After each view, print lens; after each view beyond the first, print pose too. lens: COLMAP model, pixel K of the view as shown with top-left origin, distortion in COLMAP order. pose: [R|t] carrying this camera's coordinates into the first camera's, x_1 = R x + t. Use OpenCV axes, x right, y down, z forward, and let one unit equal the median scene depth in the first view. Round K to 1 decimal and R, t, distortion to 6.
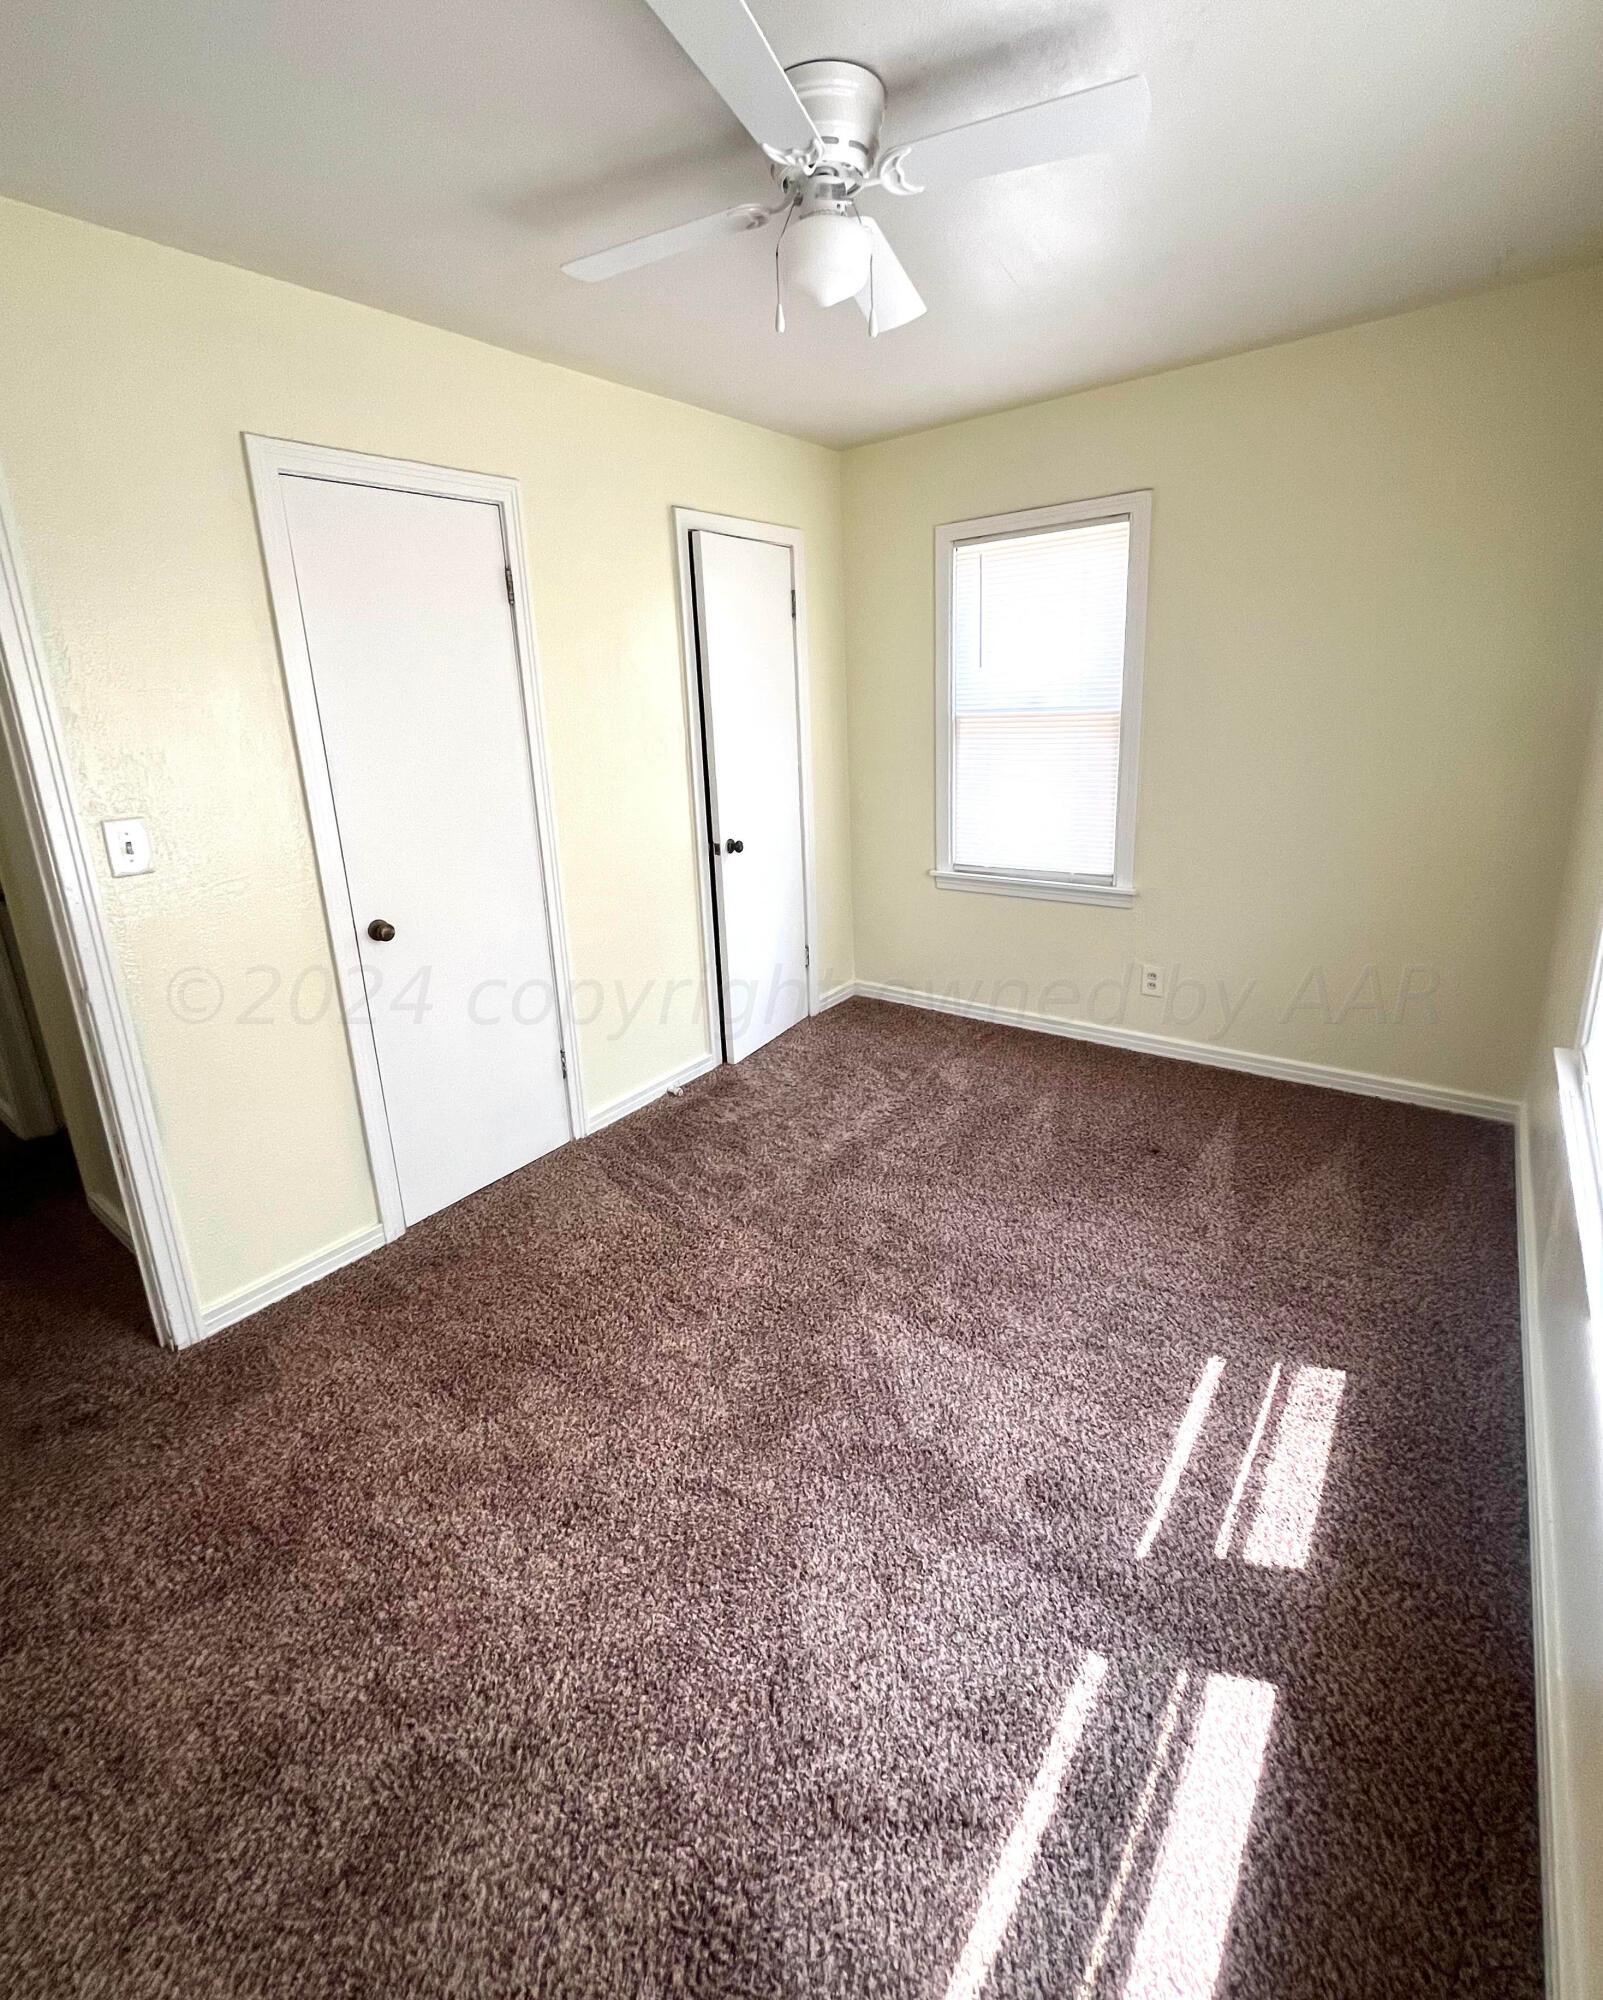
lens RADIAL K [[1045.4, 0, 801.5], [0, 1045.4, 1000.0], [0, 0, 1]] dist [-0.000406, 0.000148]
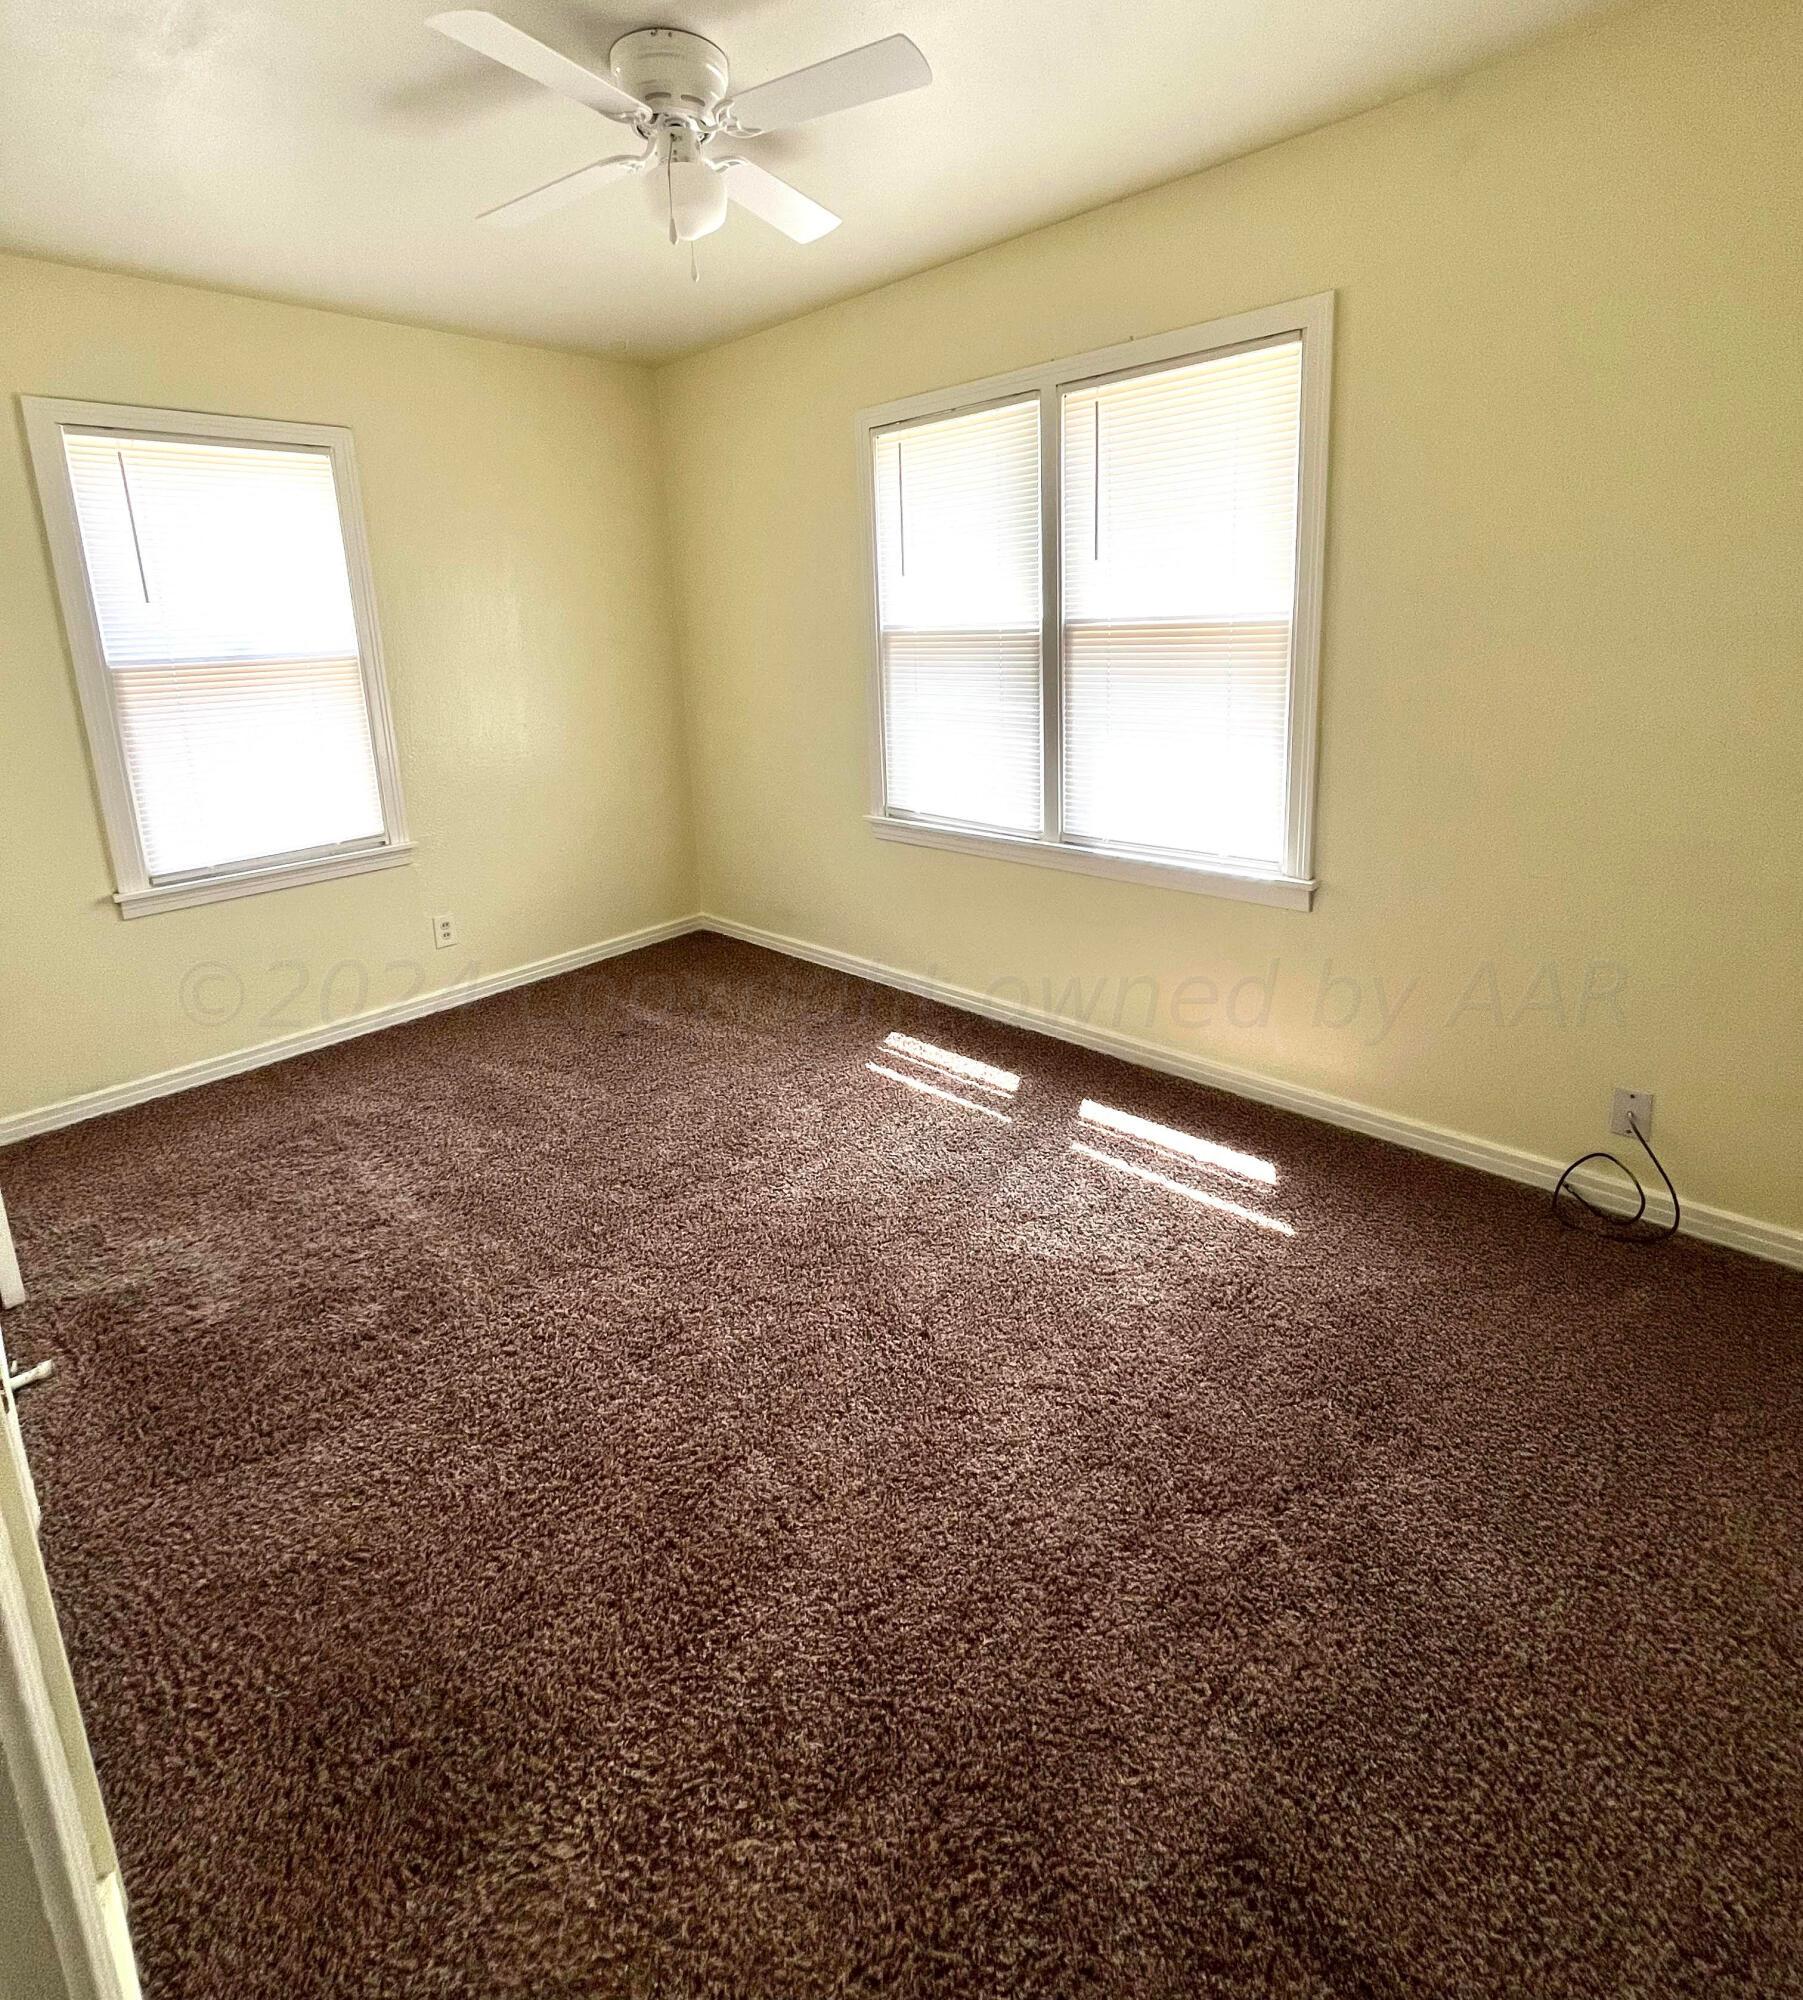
lens RADIAL K [[1322.1, 0, 901.5], [0, 1322.1, 1000.0], [0, 0, 1]] dist [0.023124, 0.000277]
pose [[-0.130234, -0.212204, 0.968508, -1.028662], [0.335620, 0.909726, 0.244455, -0.131121], [-0.932951, 0.356887, -0.047258, 0.751505]]
